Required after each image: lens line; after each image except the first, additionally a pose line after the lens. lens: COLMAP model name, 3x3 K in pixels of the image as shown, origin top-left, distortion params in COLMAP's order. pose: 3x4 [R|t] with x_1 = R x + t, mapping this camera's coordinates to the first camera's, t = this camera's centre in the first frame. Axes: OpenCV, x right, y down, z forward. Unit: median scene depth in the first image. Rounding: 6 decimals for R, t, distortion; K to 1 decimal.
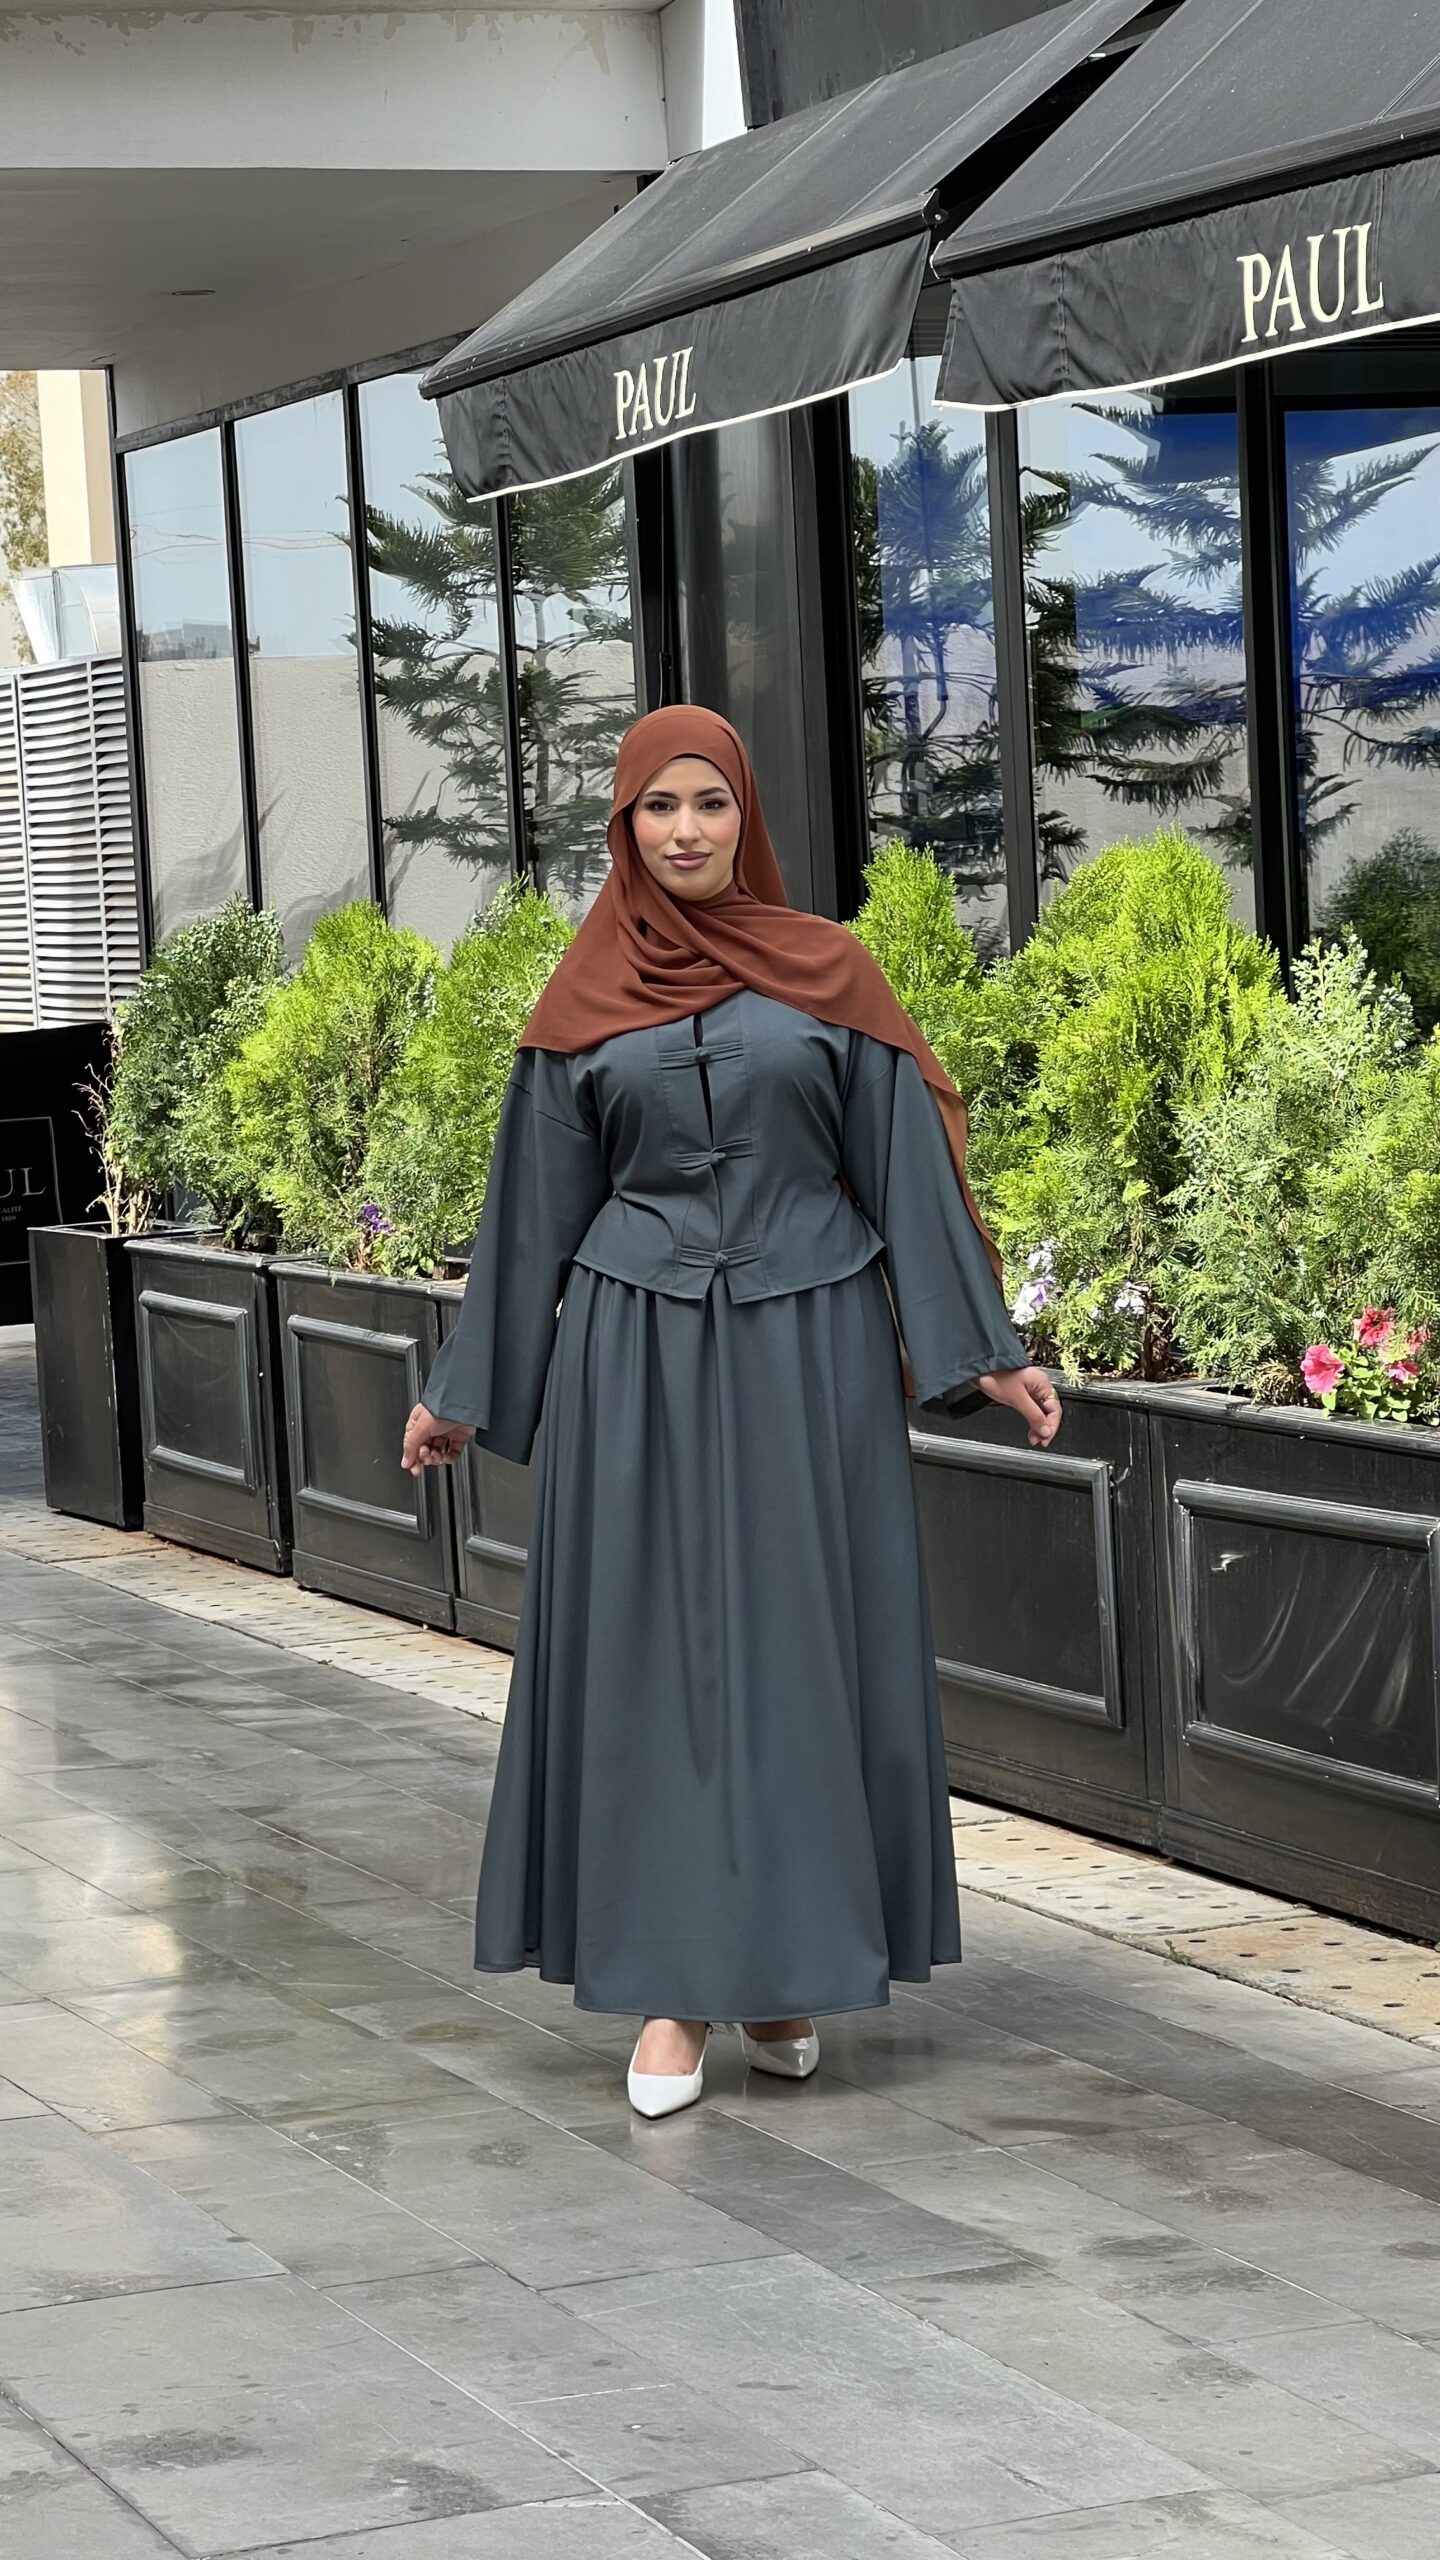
lens RADIAL K [[5743.3, 0, 711.4], [0, 5743.3, 1311.2], [0, 0, 1]] dist [-0.077602, 3.515548]
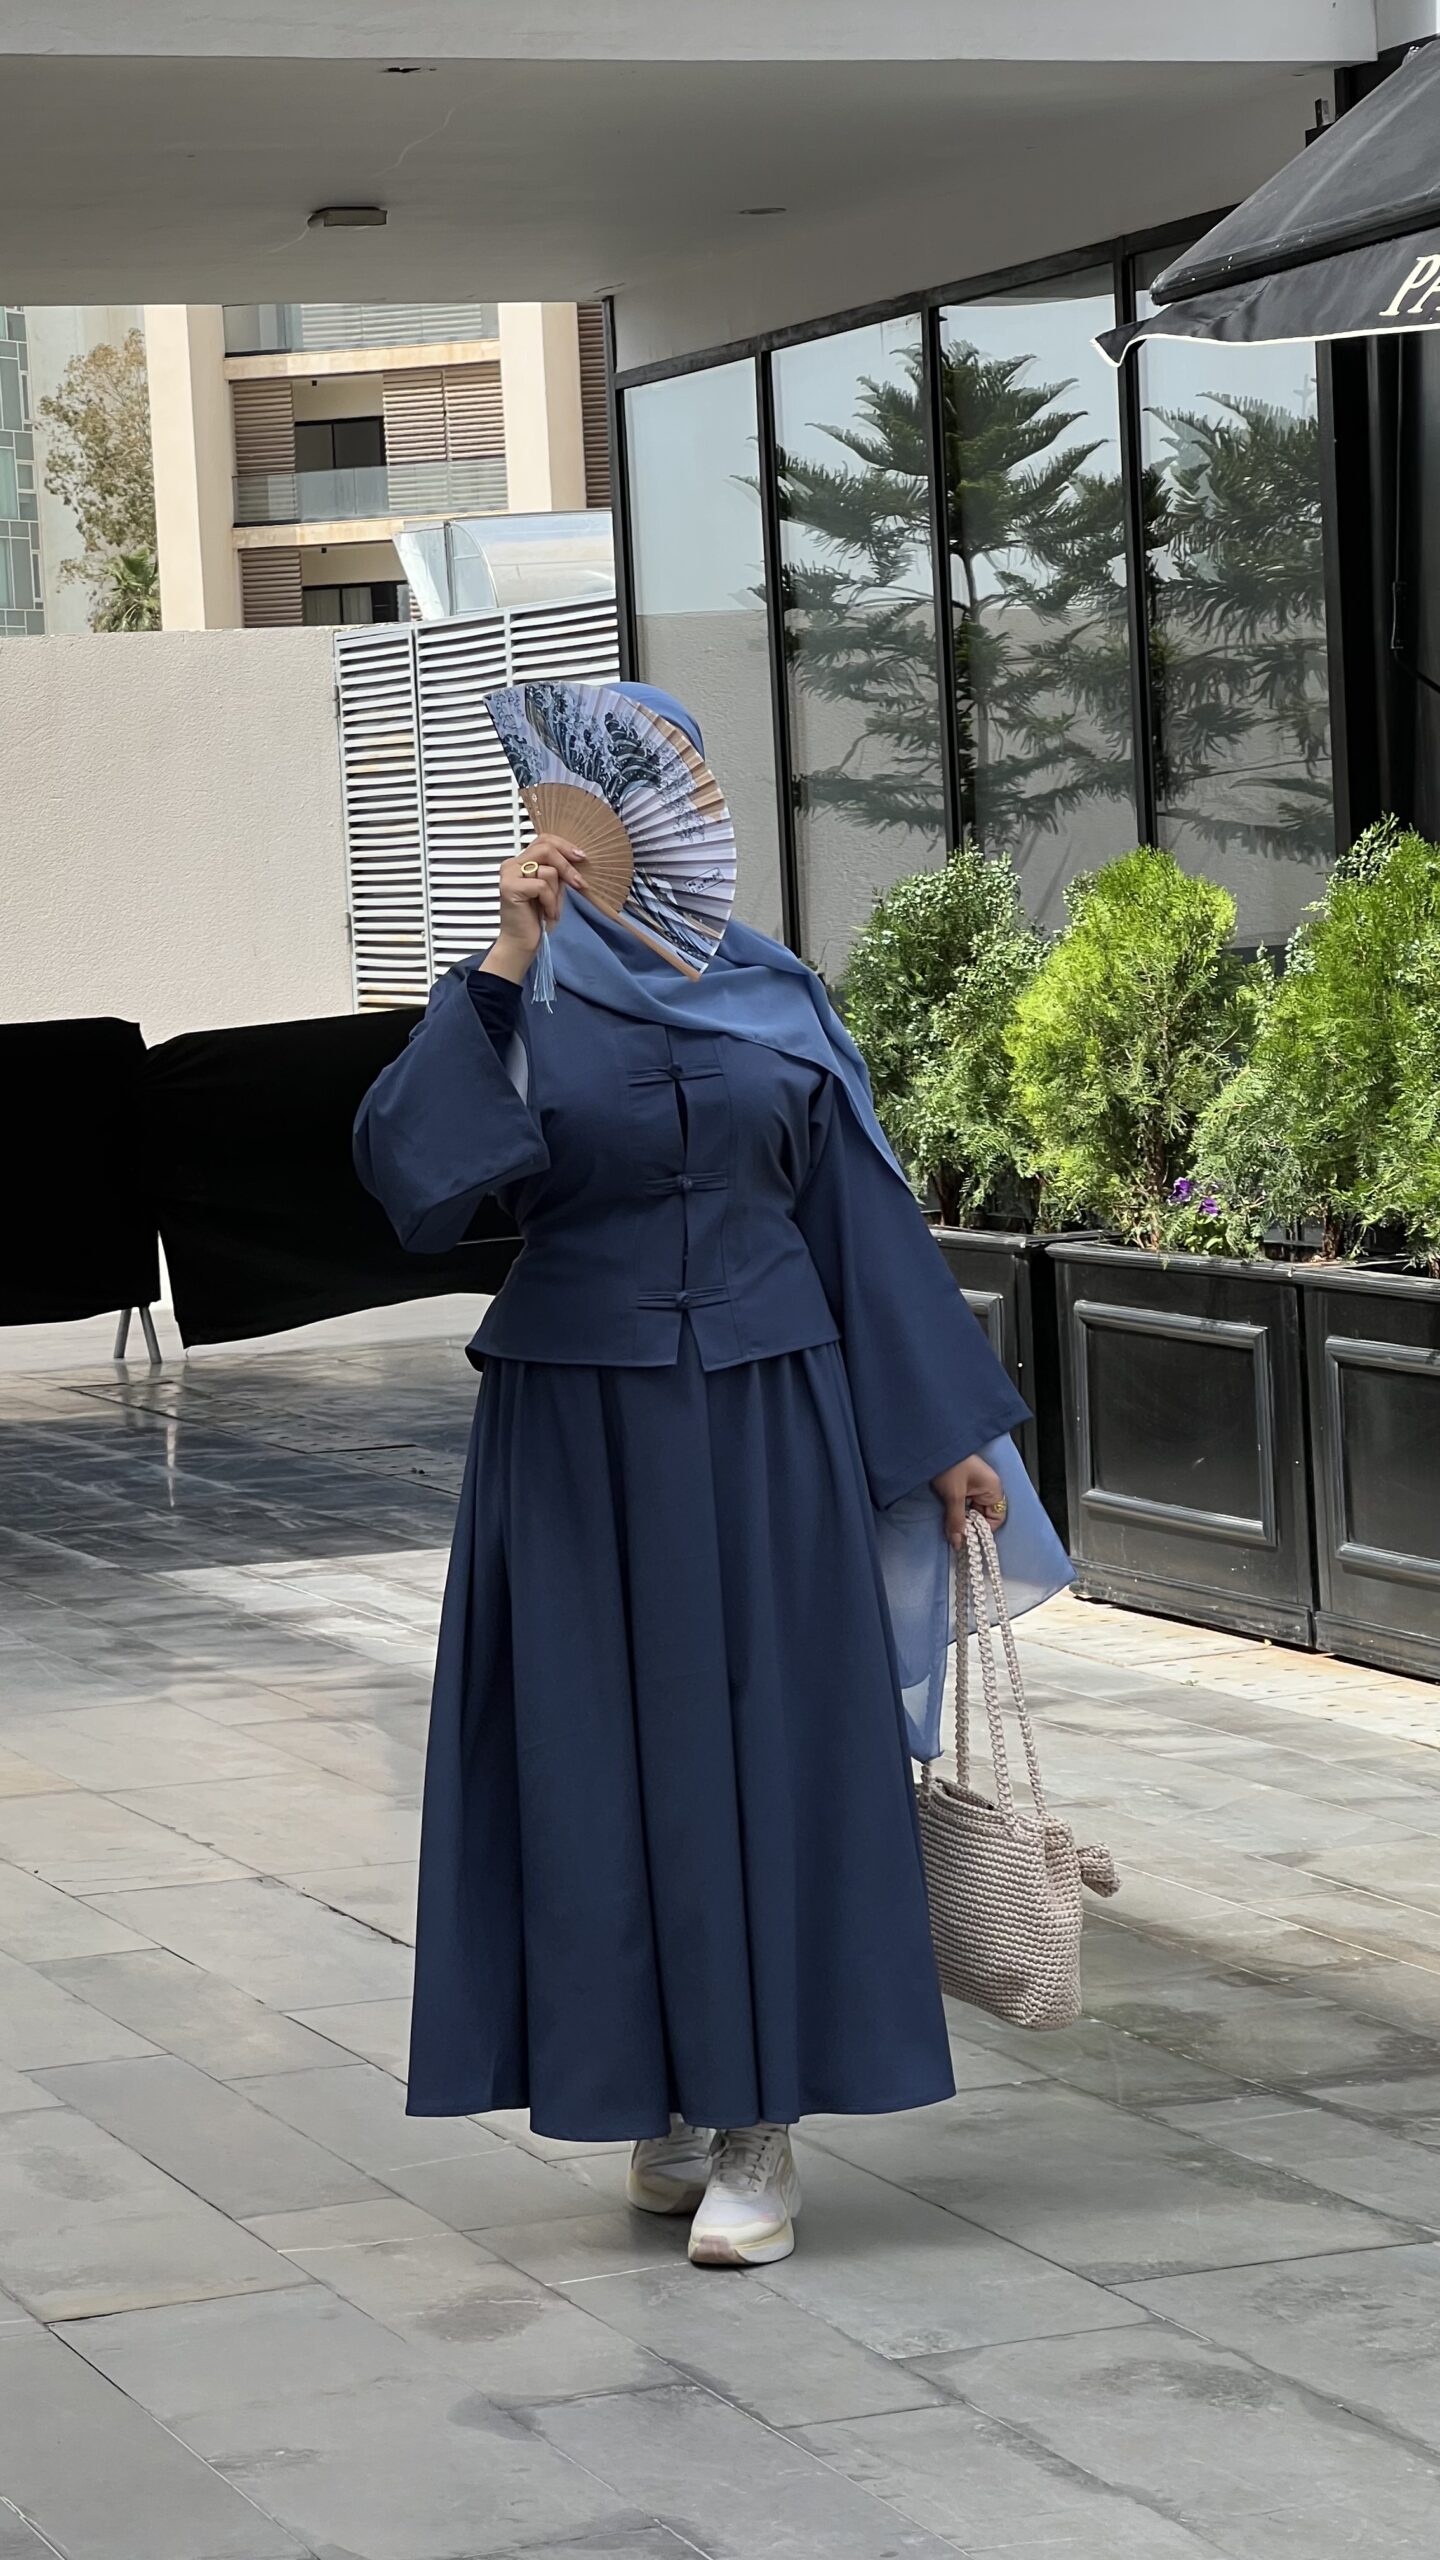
lens RADIAL K [[5743.3, 0, 711.4], [0, 5743.3, 1311.2], [0, 0, 1]] dist [-0.077602, 3.515548]
pose [[0.999959, 0.001646, -0.008868, -0.148388], [-0.001615, 0.999993, 0.003459, -0.000836], [0.008874, -0.003445, 0.999955, 0.098521]]
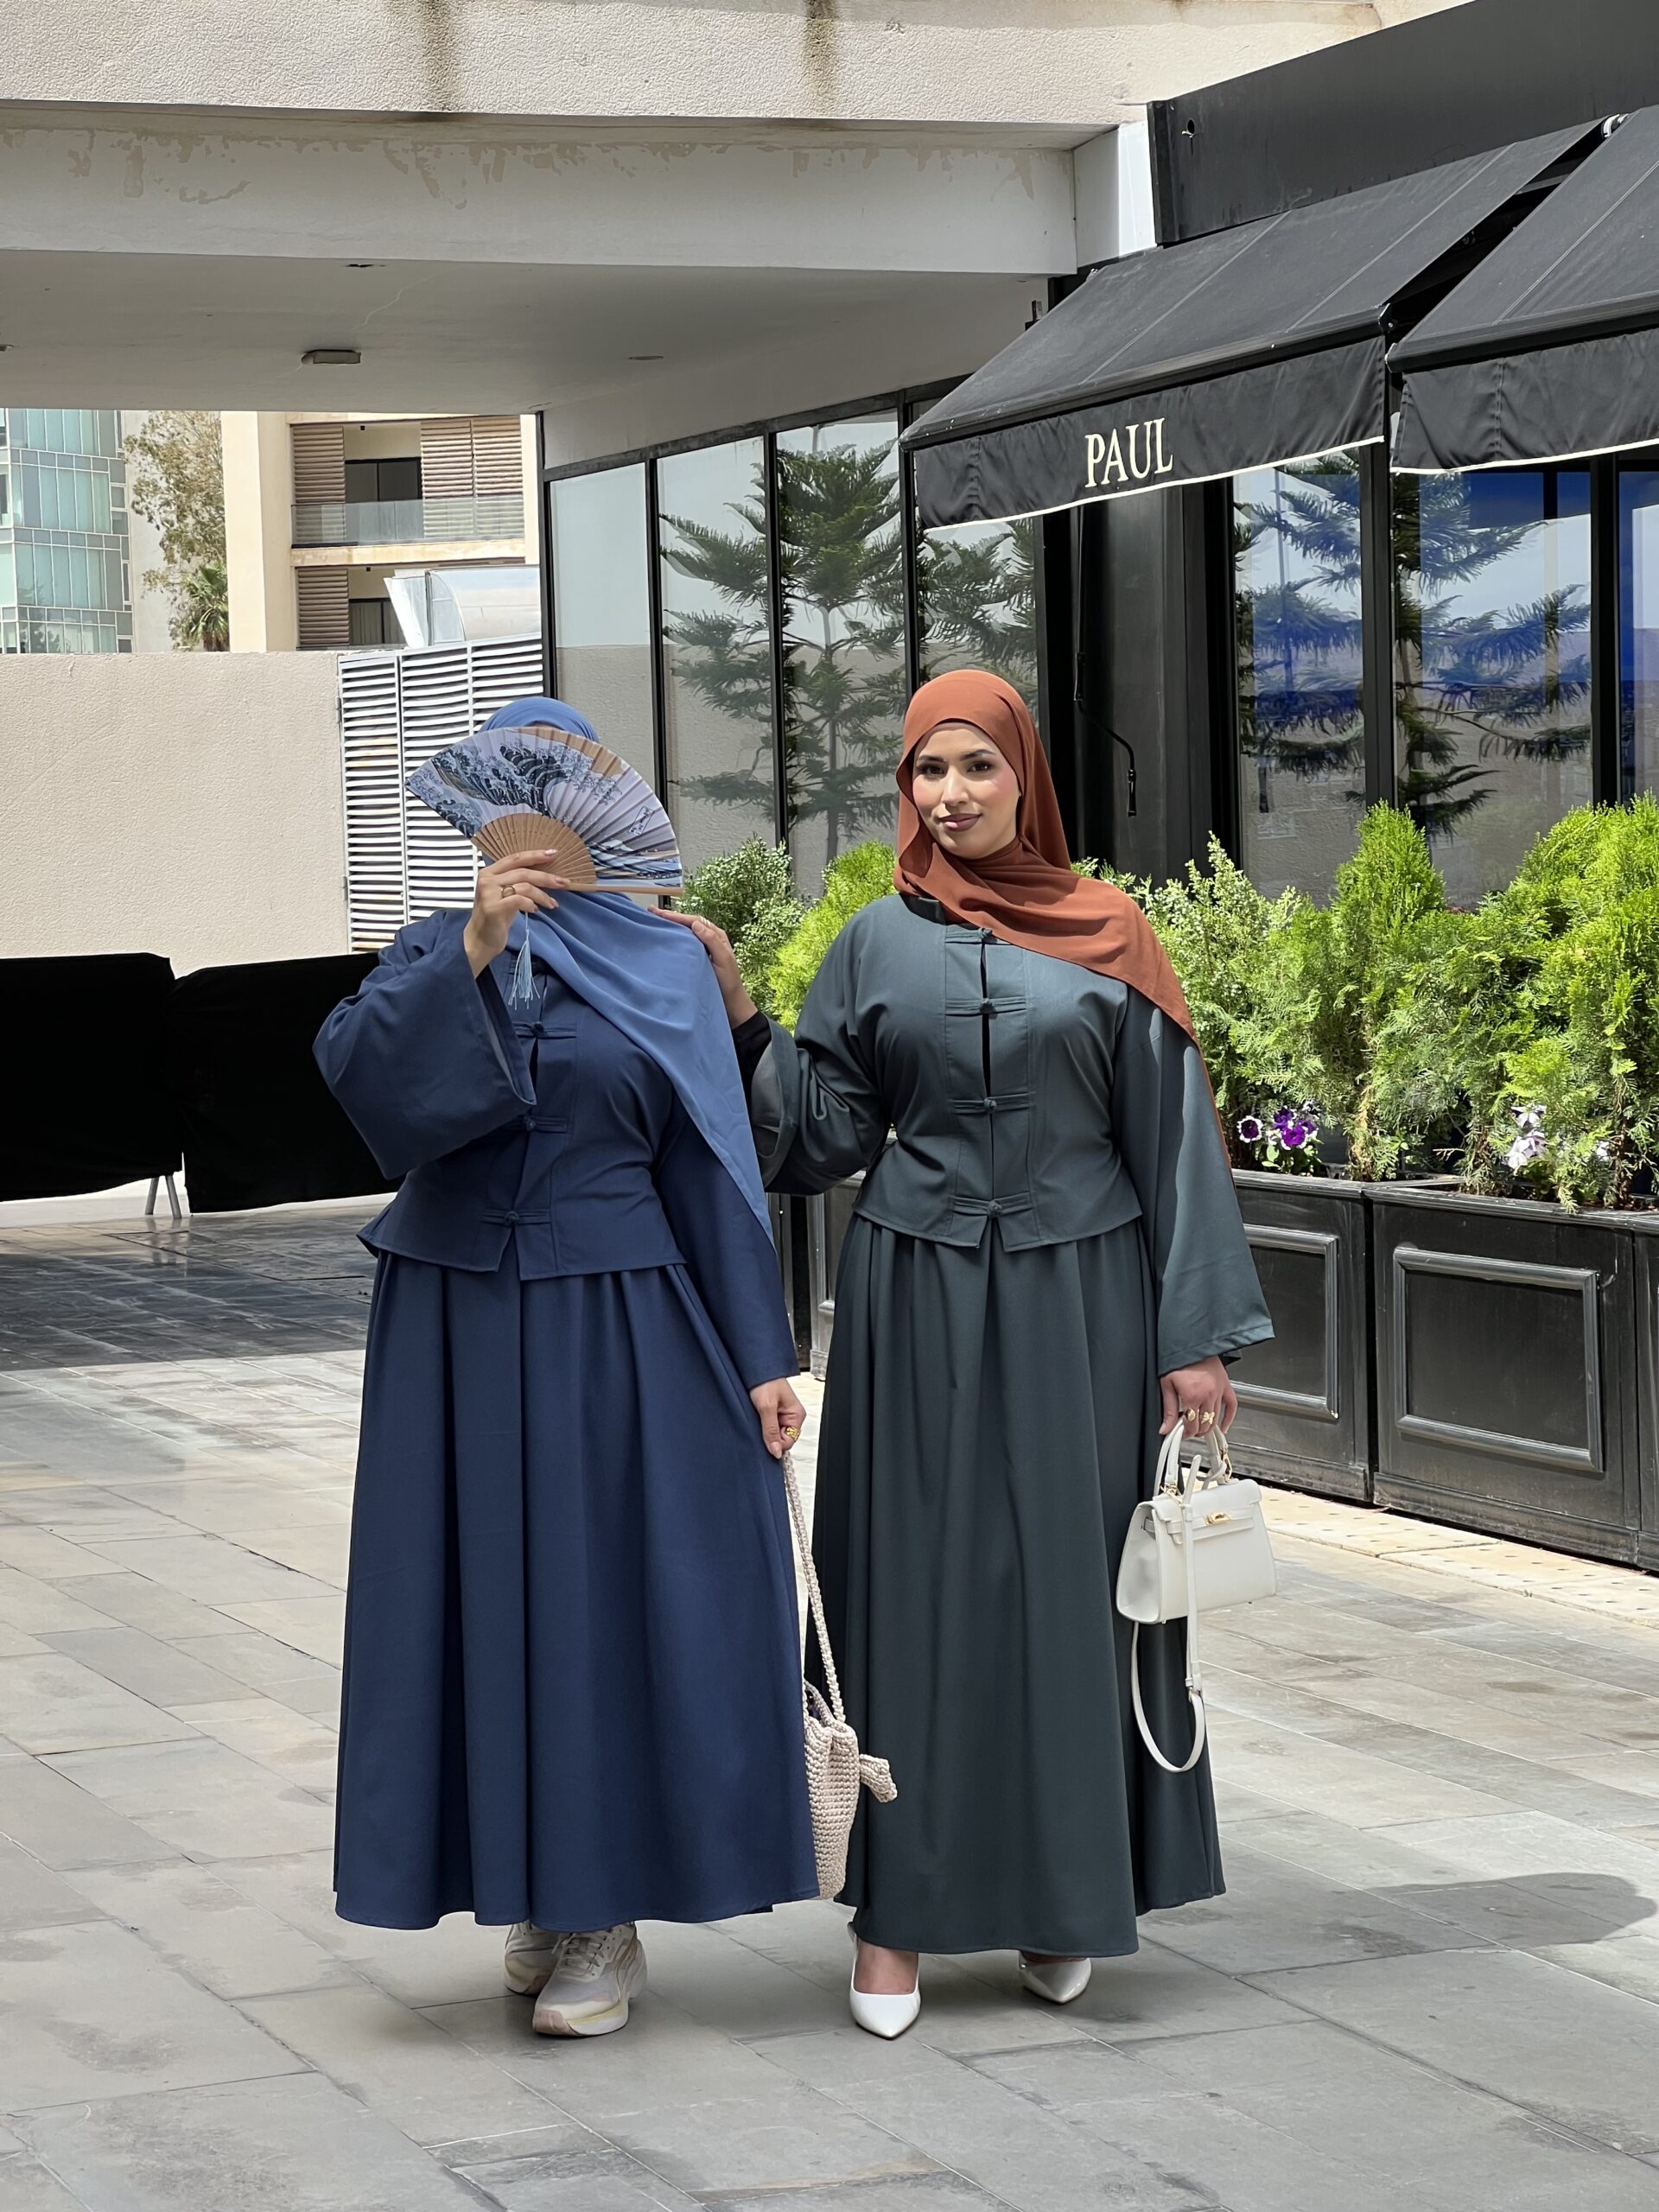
lens RADIAL K [[4929.1, 0, 748.3], [0, 4929.1, 1107.2], [0, 0, 1]] dist [0.190450, -0.228299]
pose [[0.999790, 0.020431, 0.001256, -0.108426], [-0.020401, 0.999580, -0.020572, 0.013300], [-0.001676, 0.020542, 0.999788, -0.124163]]
